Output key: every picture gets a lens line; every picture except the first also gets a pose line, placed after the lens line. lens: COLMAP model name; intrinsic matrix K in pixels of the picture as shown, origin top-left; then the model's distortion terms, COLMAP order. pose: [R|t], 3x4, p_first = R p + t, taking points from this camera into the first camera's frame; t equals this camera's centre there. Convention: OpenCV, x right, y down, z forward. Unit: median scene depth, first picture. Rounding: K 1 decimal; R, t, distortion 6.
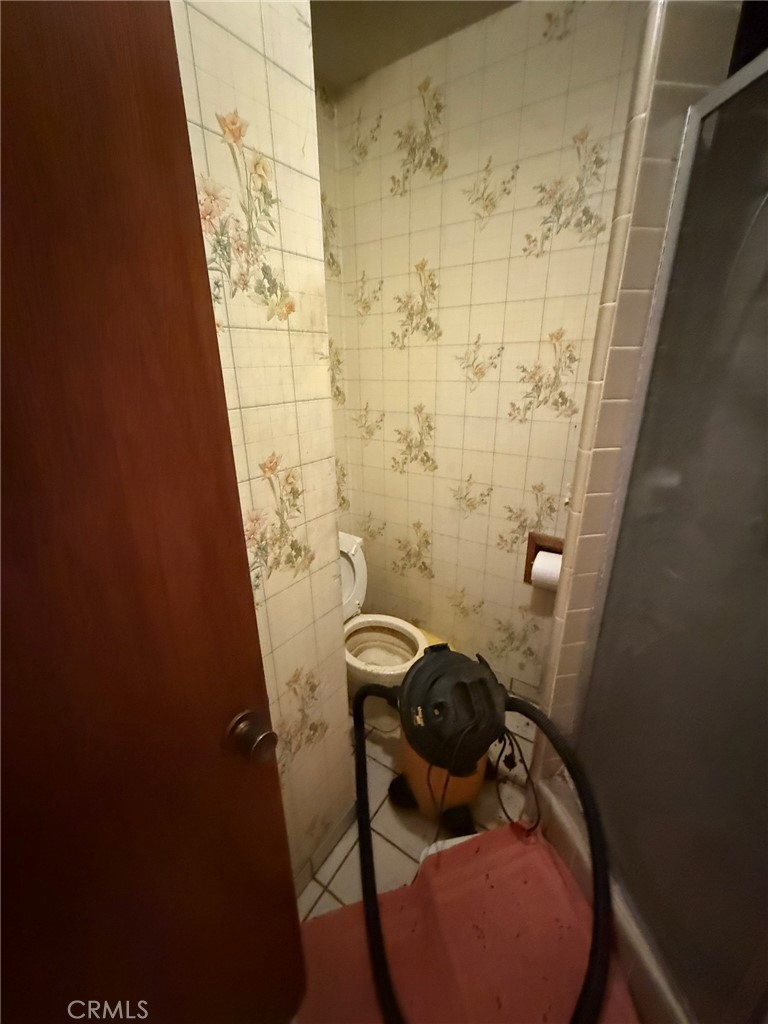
lens RADIAL K [[408.8, 0, 385.5], [0, 408.8, 511.4], [0, 0, 1]] dist [0.000047, 0.000286]
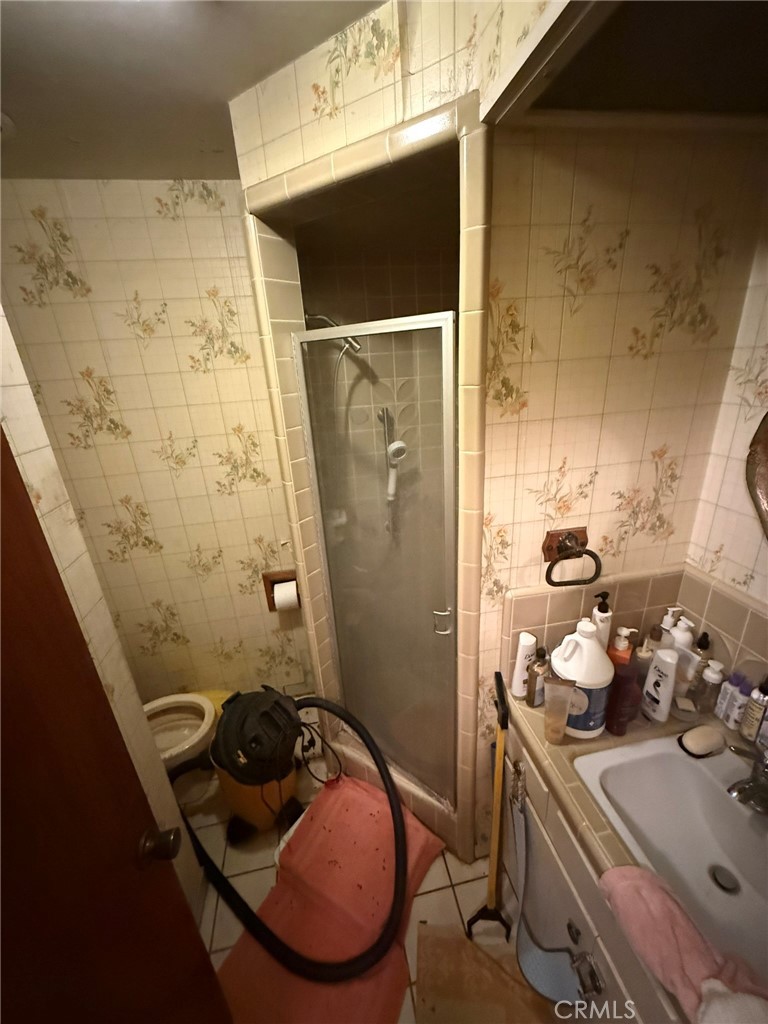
lens RADIAL K [[408.8, 0, 386.4], [0, 408.8, 511.3], [0, 0, 1]] dist [0.000047, 0.000286]
pose [[0.705293, -0.280595, 0.651021, -0.159950], [0.289847, 0.952206, 0.096398, -0.157743], [-0.646955, 0.120708, 0.752914, -0.242026]]
